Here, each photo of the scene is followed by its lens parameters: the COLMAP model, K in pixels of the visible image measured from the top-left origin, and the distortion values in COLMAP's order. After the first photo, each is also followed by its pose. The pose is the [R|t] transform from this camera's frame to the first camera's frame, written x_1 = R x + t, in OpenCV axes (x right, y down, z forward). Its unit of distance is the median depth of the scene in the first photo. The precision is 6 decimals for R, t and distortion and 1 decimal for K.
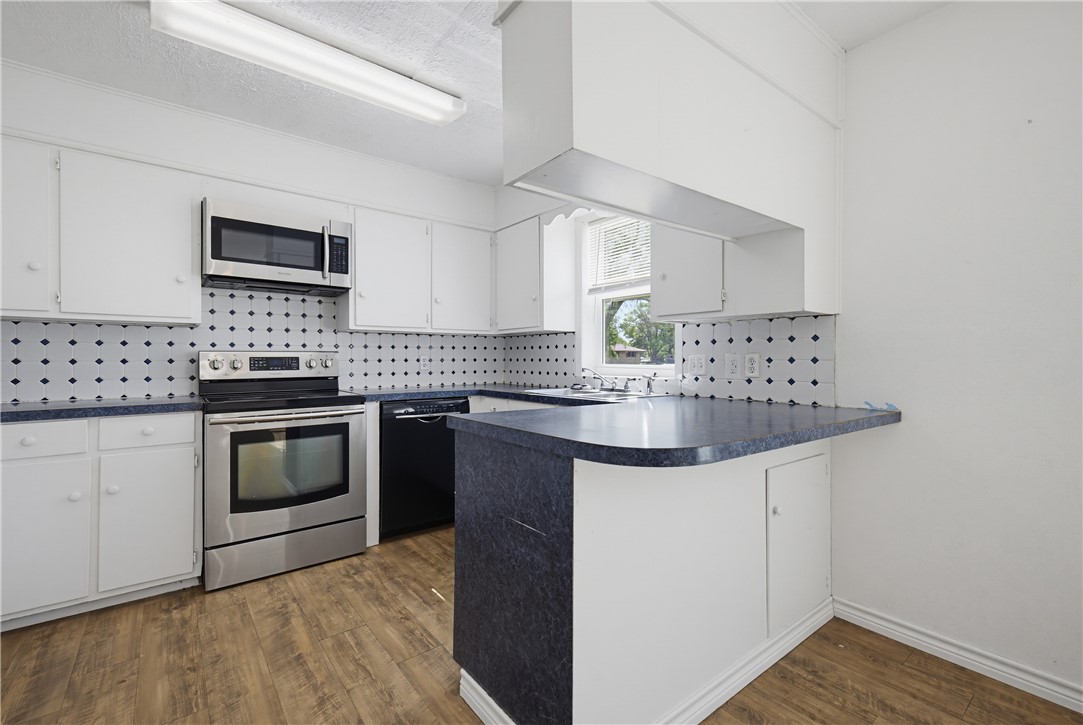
lens RADIAL K [[467.6, 0, 533.5], [0, 467.6, 359.4], [0, 0, 1]] dist [0.000670, 0.000367]
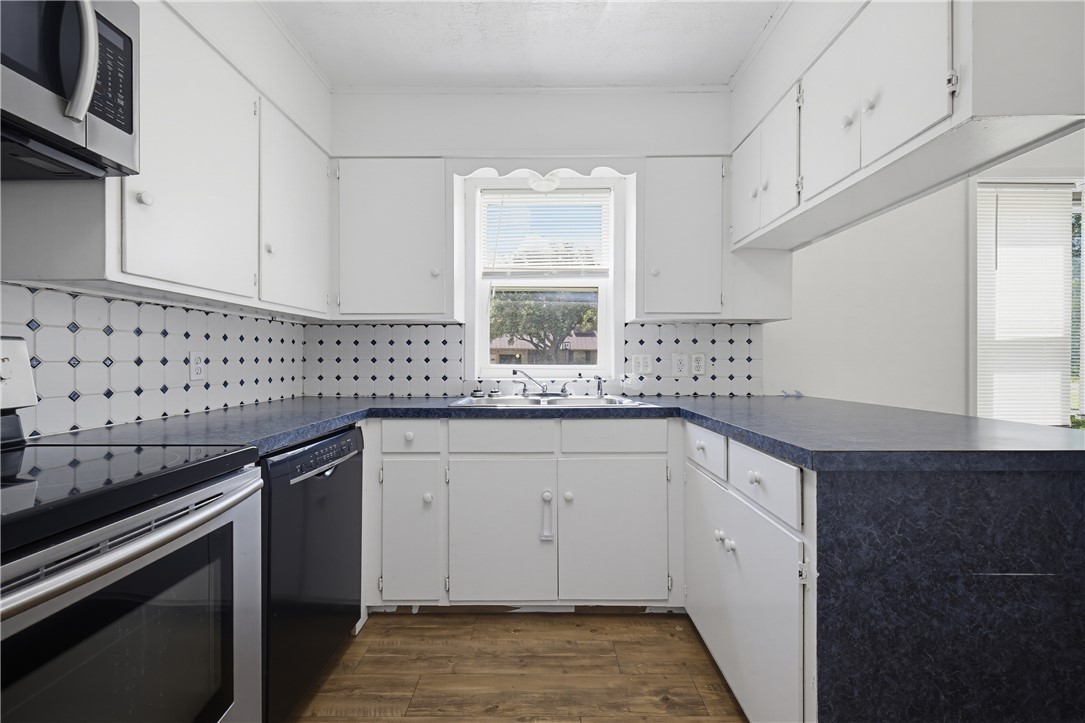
lens RADIAL K [[438.9, 0, 539.7], [0, 438.9, 360.7], [0, 0, 1]] dist [-0.000964, -0.000170]
pose [[0.617998, -0.003364, 0.786172, -0.493078], [0.001383, 0.999994, 0.003191, 0.000413], [-0.786178, -0.000885, 0.617999, 0.541570]]
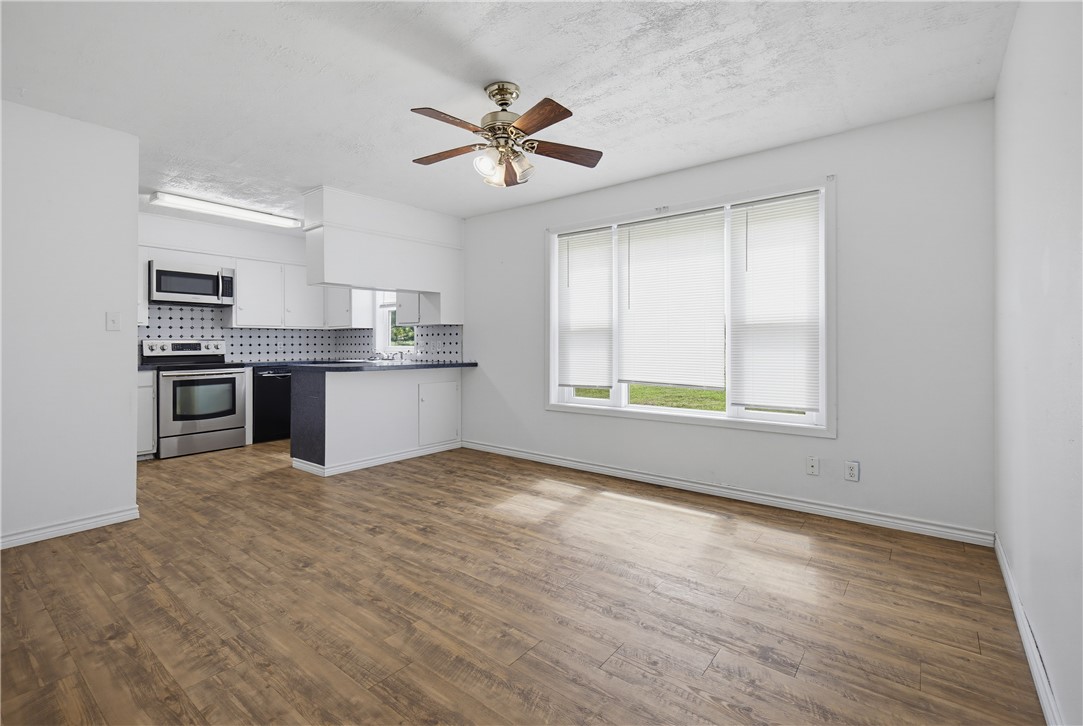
lens RADIAL K [[498.5, 0, 545.9], [0, 498.5, 340.8], [0, 0, 1]] dist [0.003003, -0.000517]
pose [[0.967879, -0.003445, 0.251394, 0.301525], [0.005496, 0.999957, -0.007459, 0.007749], [-0.251357, 0.008601, 0.967856, -1.217910]]
